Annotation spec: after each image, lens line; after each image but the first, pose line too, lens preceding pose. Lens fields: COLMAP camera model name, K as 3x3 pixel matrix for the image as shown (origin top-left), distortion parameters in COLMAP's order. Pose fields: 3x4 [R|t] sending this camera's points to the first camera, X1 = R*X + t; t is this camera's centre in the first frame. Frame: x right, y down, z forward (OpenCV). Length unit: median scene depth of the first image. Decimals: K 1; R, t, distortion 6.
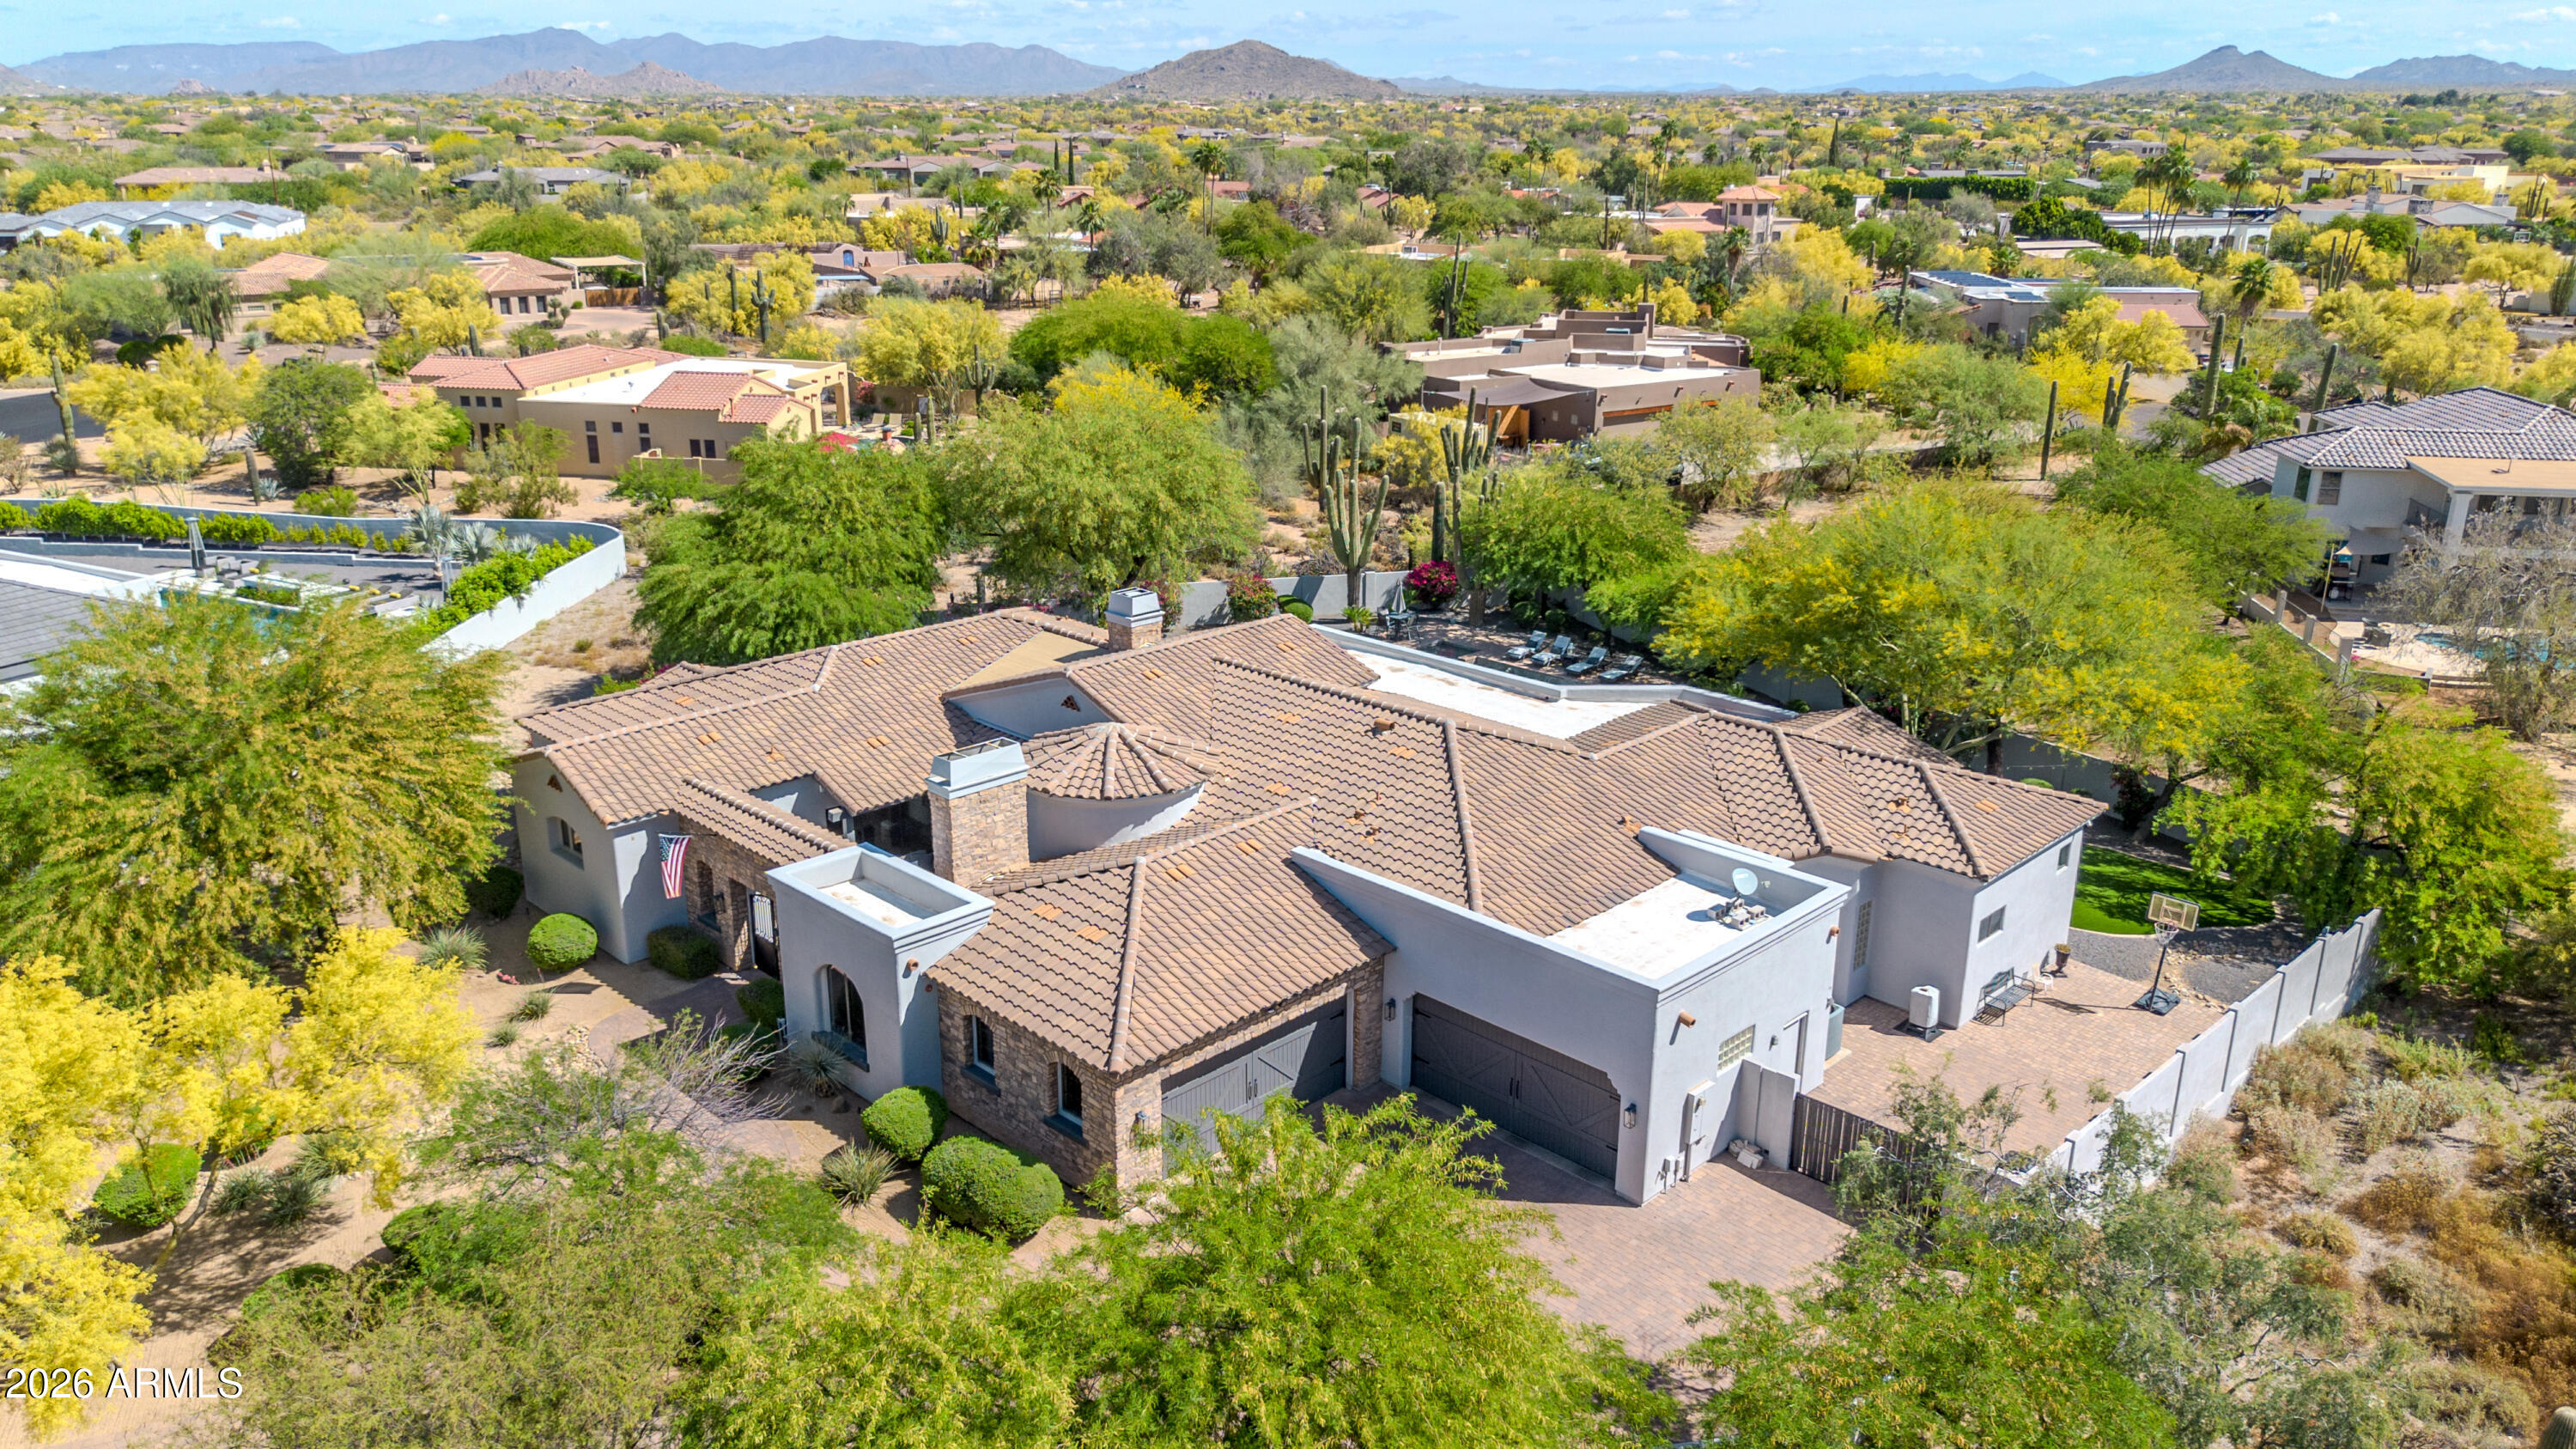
lens RADIAL K [[1831.7, 0, 1294.1], [0, 1831.7, 738.2], [0, 0, 1]] dist [0.065787, -0.066295]
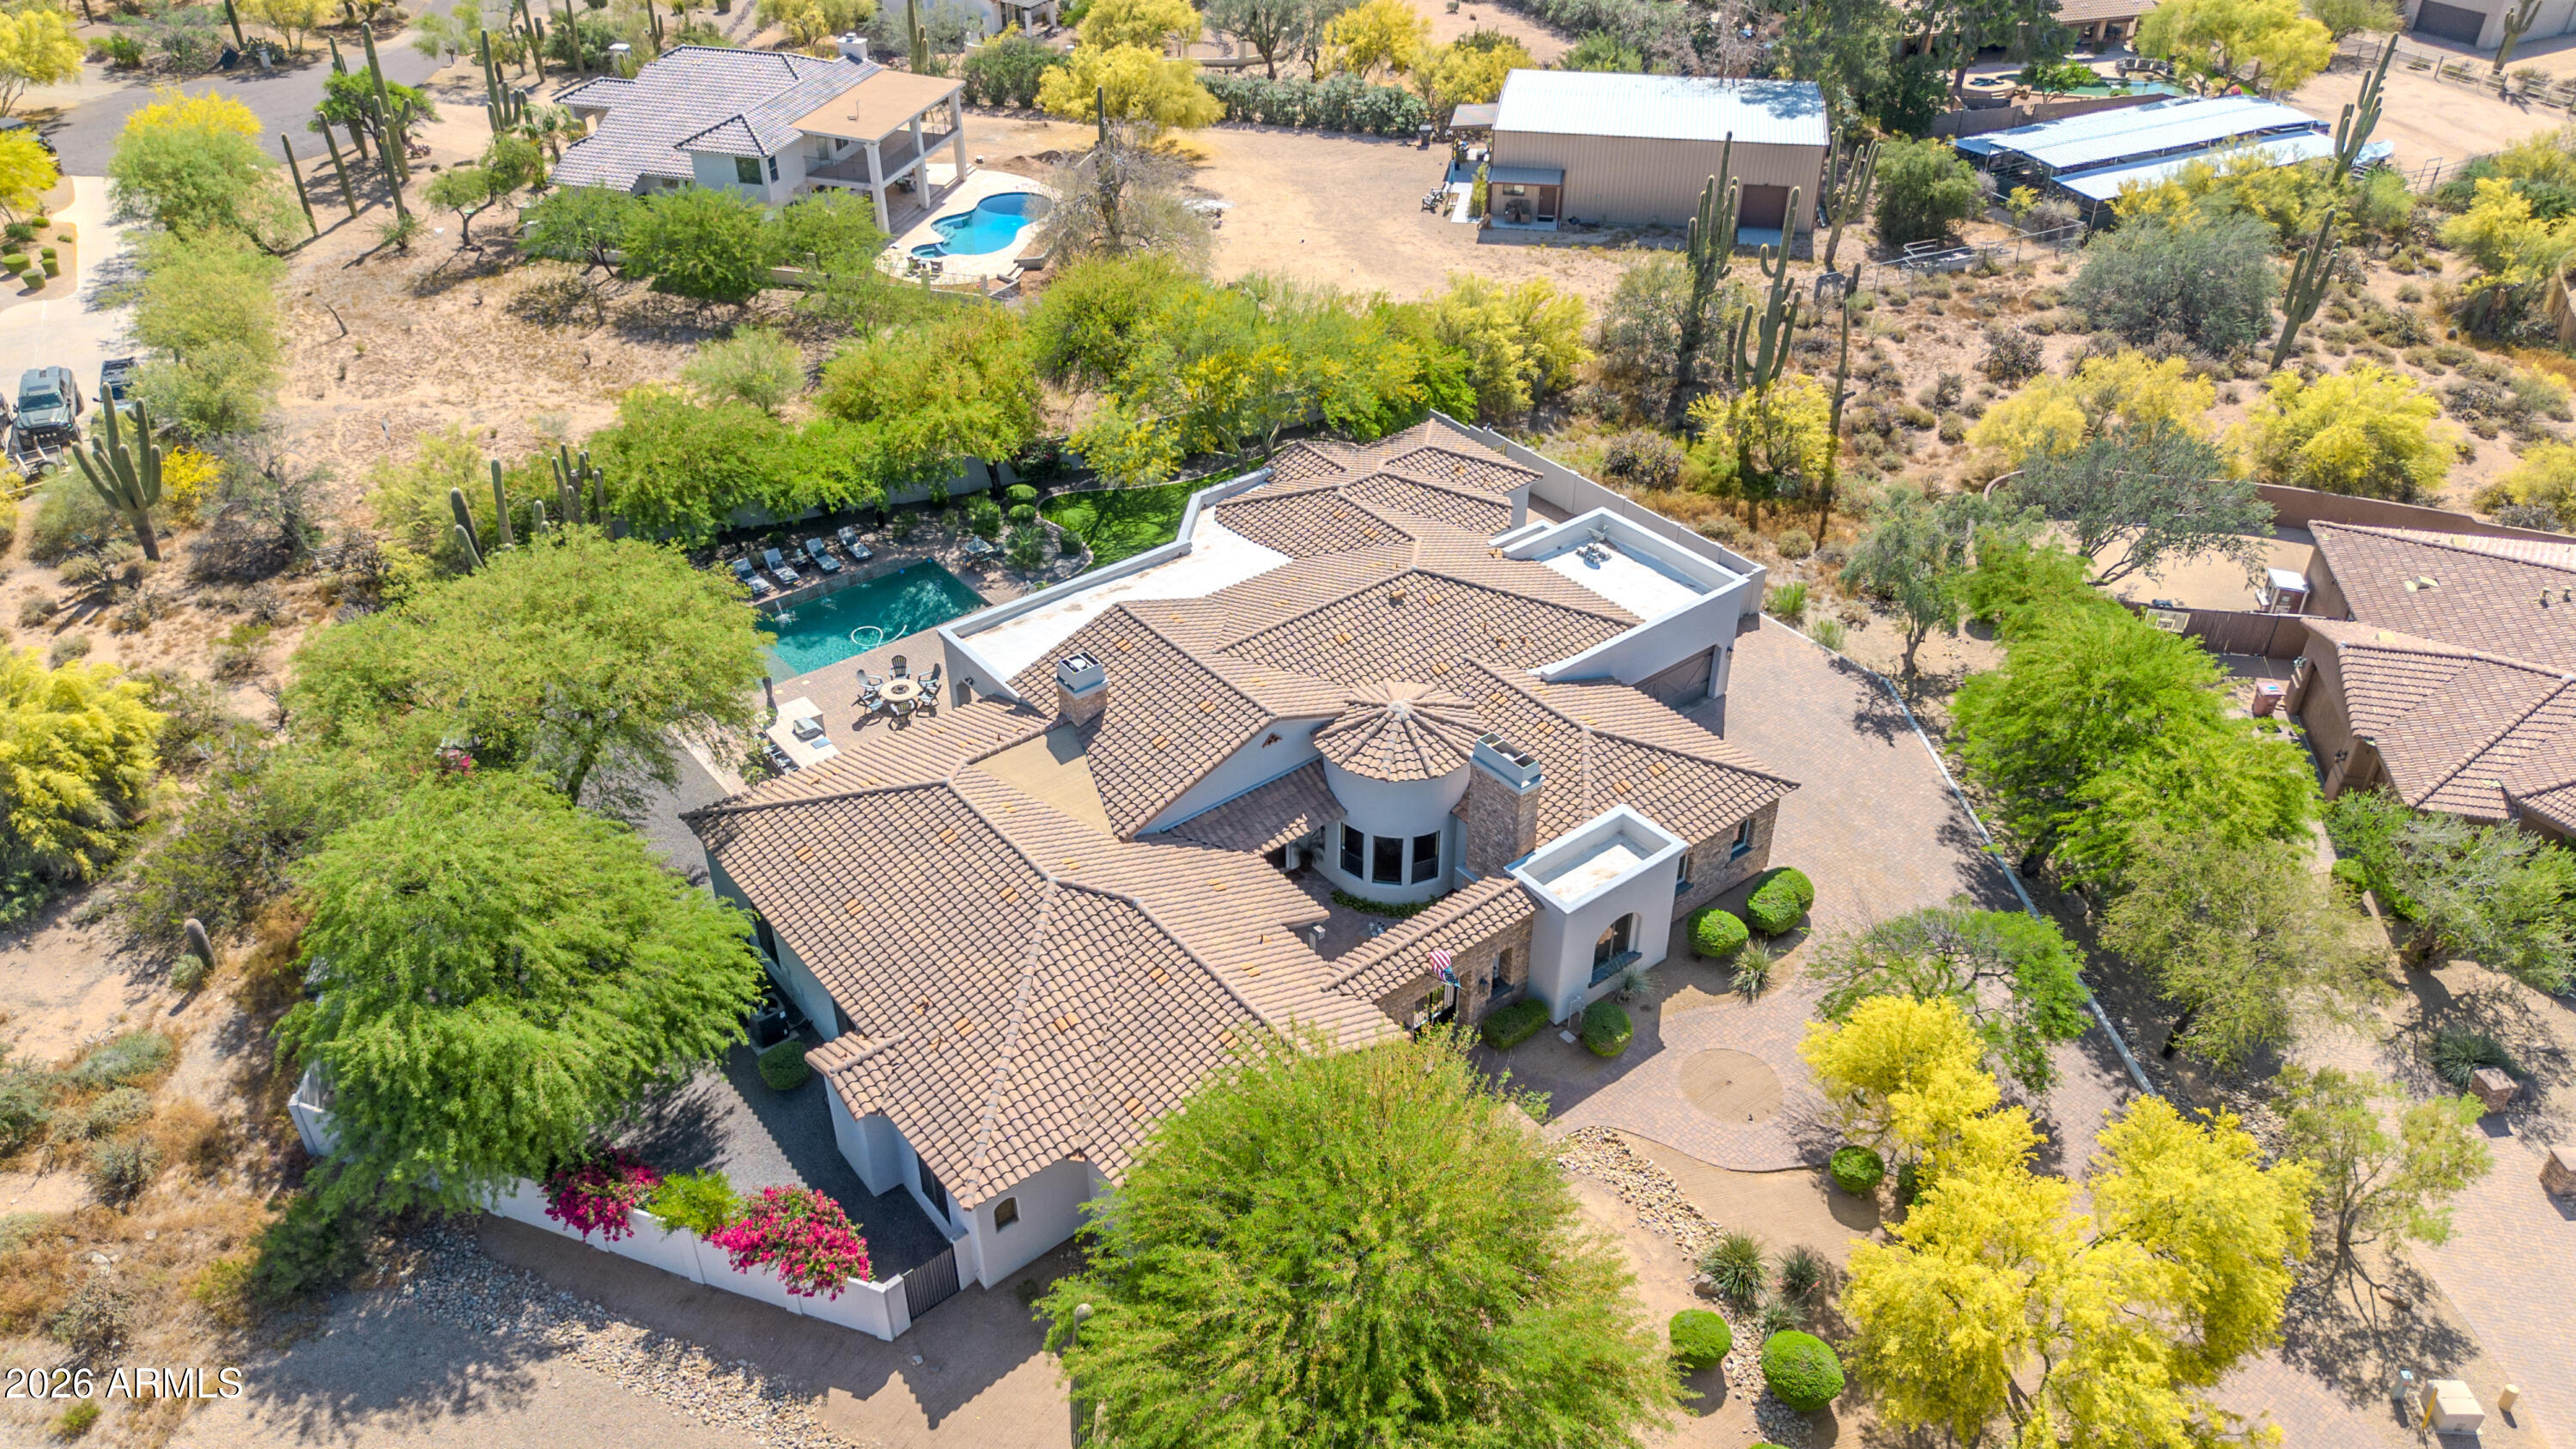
lens RADIAL K [[1831.7, 0, 1289.8], [0, 1831.7, 714.1], [0, 0, 1]] dist [0.065787, -0.066295]
pose [[0.124679, -0.564619, 0.815880, -0.940613], [0.315898, 0.802095, 0.506806, -0.546741], [-0.940566, 0.194547, 0.278366, 0.606661]]
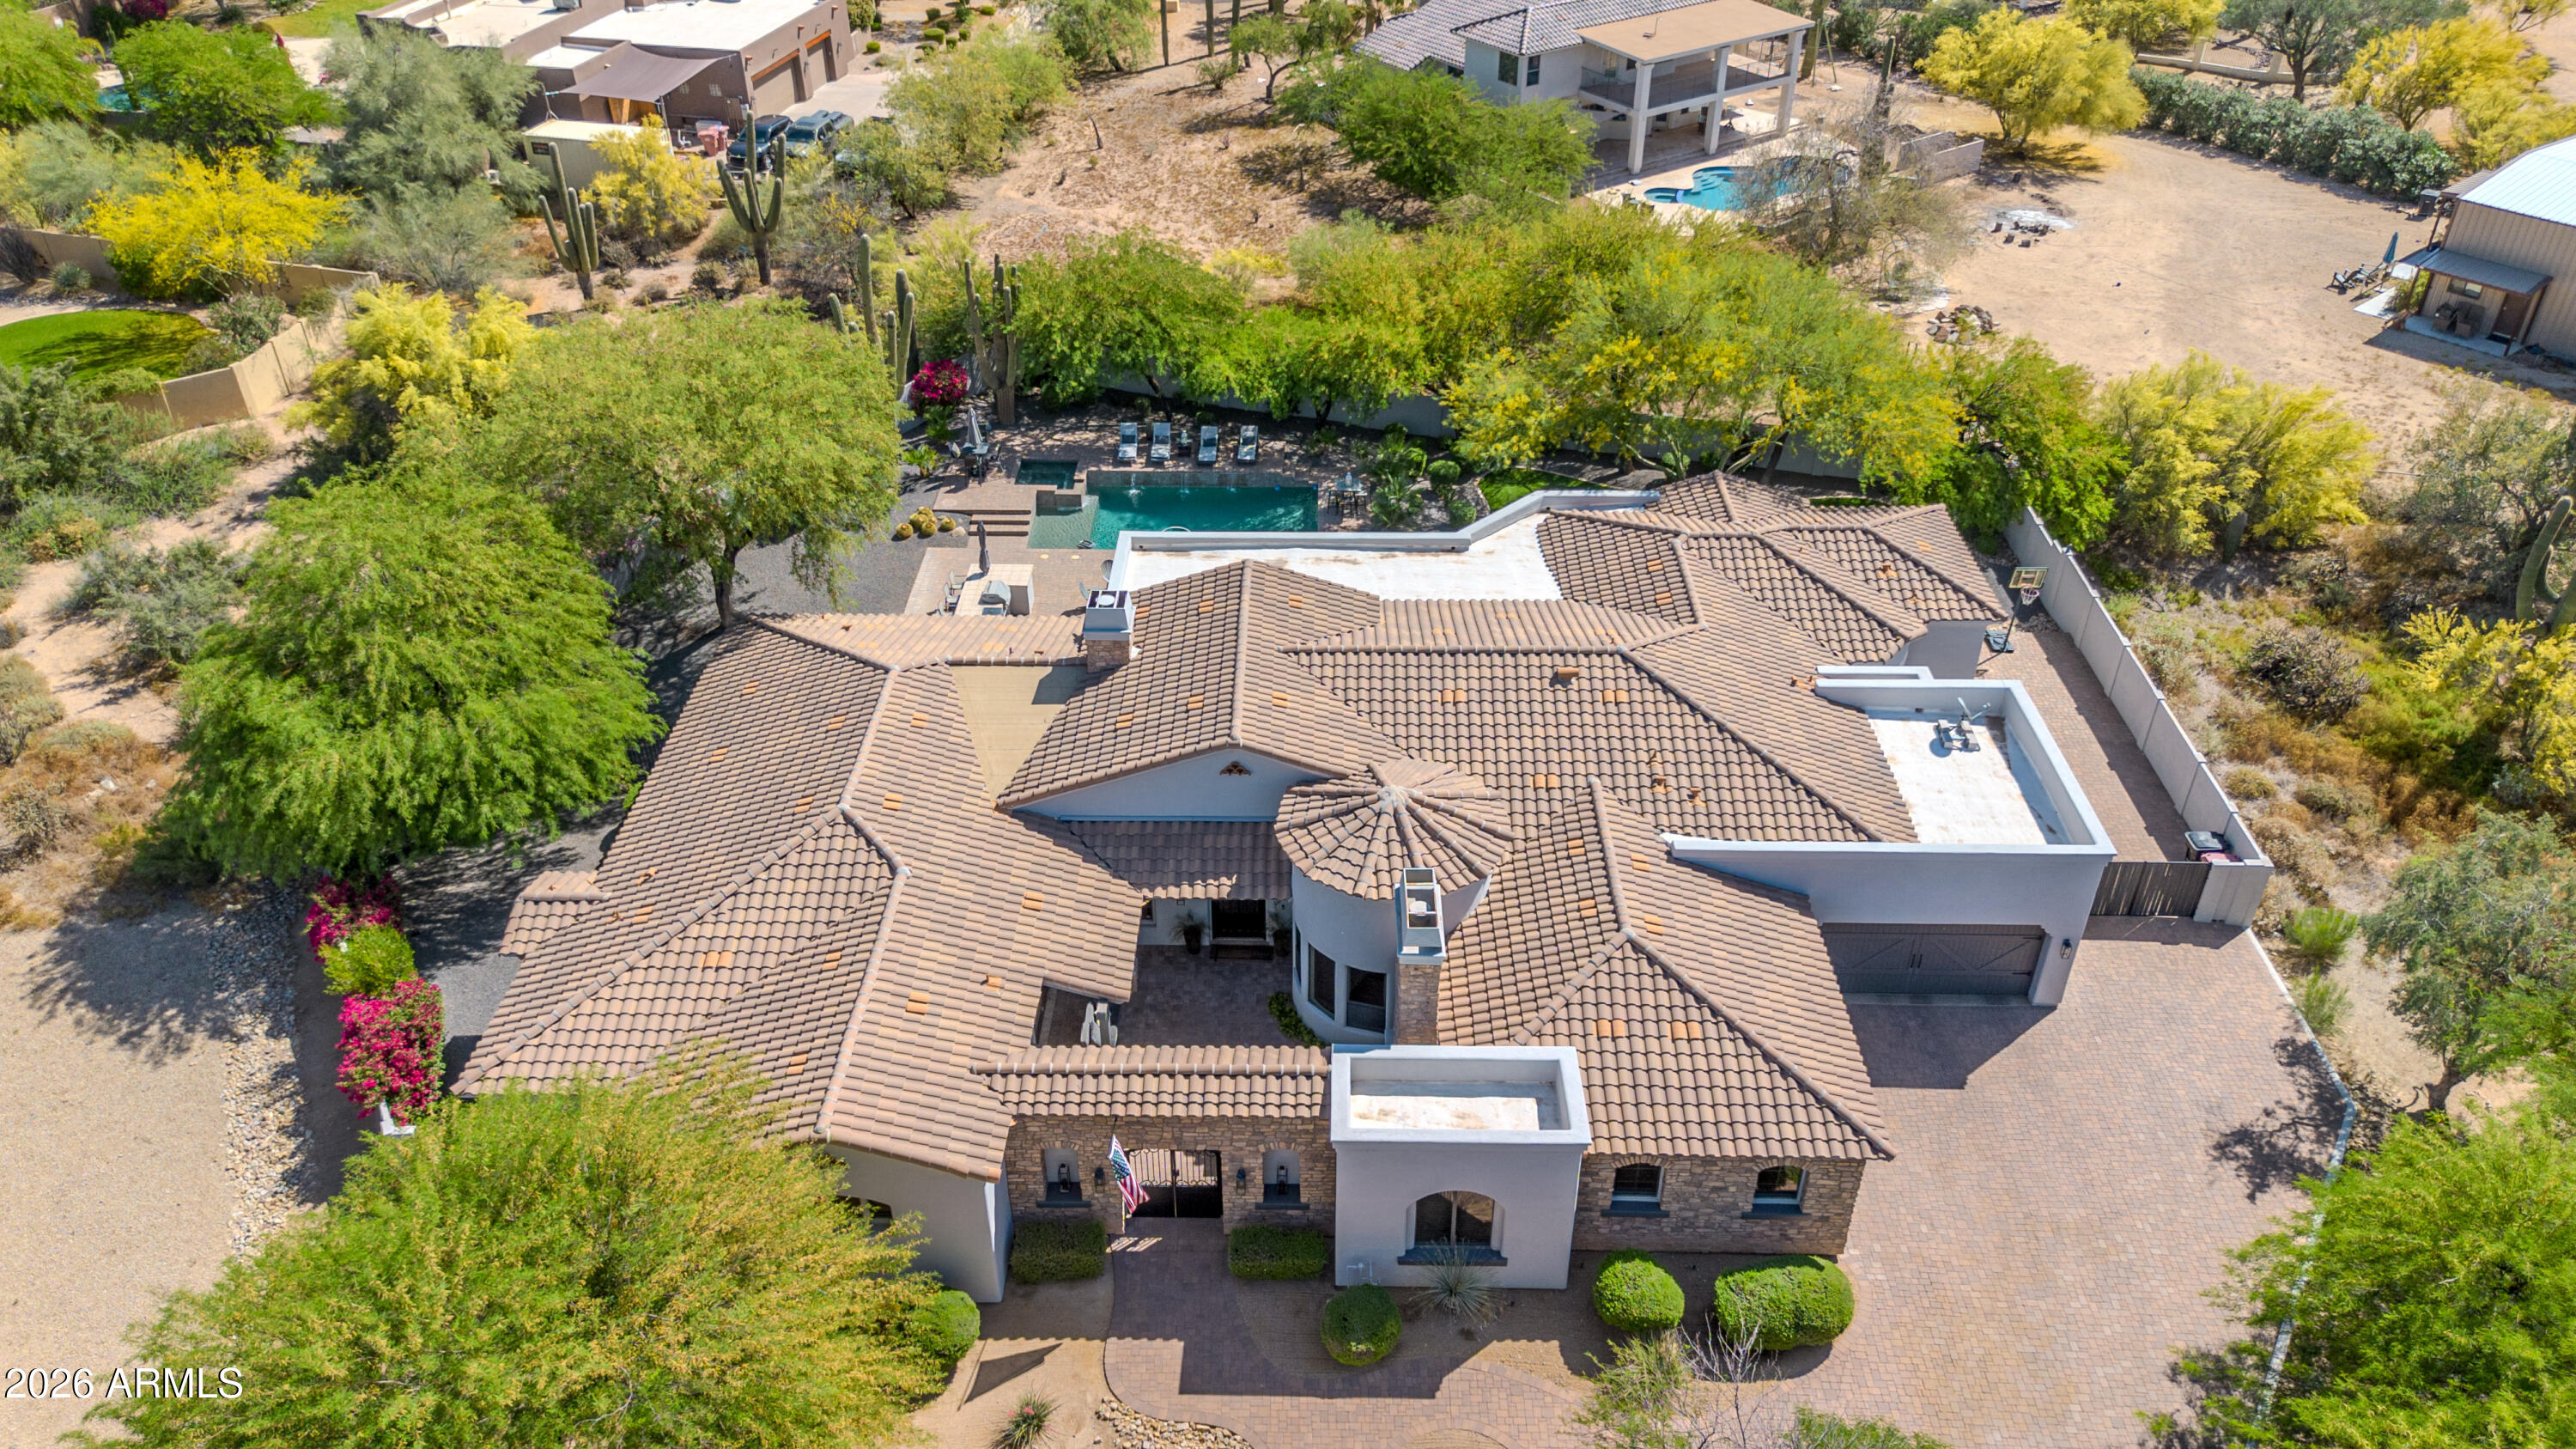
lens RADIAL K [[1831.7, 0, 1295.9], [0, 1831.7, 720.2], [0, 0, 1]] dist [0.065787, -0.066295]
pose [[0.722858, -0.398509, 0.564507, -0.532620], [0.225692, 0.908302, 0.352208, -0.311242], [-0.653100, -0.127192, 0.746513, 0.296662]]
